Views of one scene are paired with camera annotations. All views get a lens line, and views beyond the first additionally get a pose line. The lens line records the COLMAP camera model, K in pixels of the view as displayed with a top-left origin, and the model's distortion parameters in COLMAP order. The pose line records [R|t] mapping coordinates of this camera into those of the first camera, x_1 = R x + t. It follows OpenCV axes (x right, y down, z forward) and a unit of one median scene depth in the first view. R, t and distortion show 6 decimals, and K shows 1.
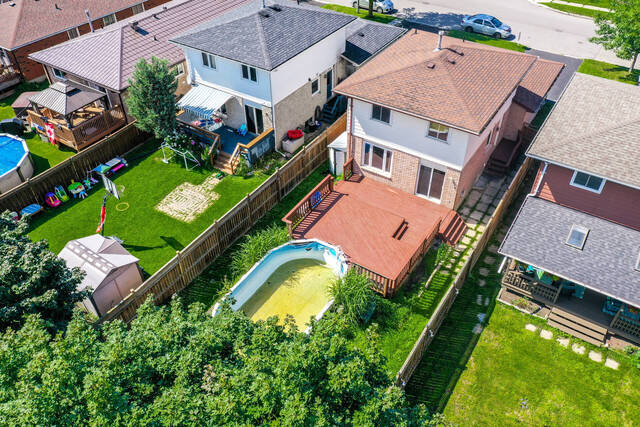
lens RADIAL K [[501.7, 0, 320.0], [0, 501.7, 213.5], [0, 0, 1]] dist [0.008084, -0.001114]
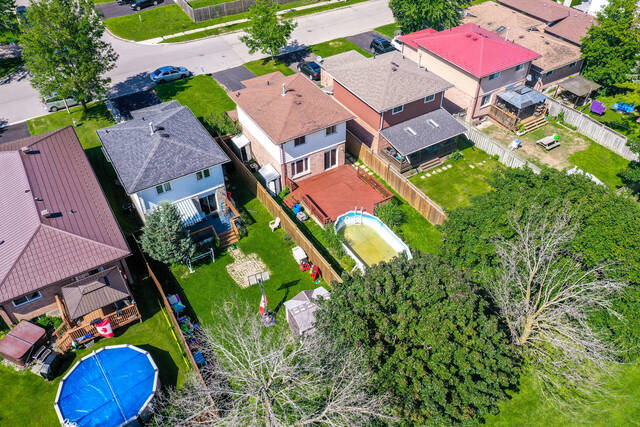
lens RADIAL K [[493.7, 0, 320.0], [0, 493.7, 213.5], [0, 0, 1]] dist [0.011489, 0.003233]
pose [[0.430984, -0.606007, 0.668587, -1.006985], [0.595929, 0.747518, 0.293403, -0.425489], [-0.677585, 0.271978, 0.683305, -0.080509]]
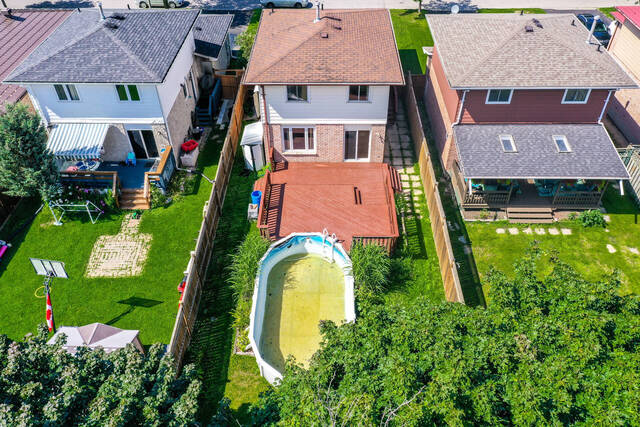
lens RADIAL K [[501.7, 0, 320.0], [0, 501.7, 213.5], [0, 0, 1]] dist [0.008084, -0.001114]
pose [[0.848286, -0.357460, 0.390683, -0.292333], [0.351422, 0.931917, 0.089629, -0.047439], [-0.396123, 0.061264, 0.916152, 0.081533]]
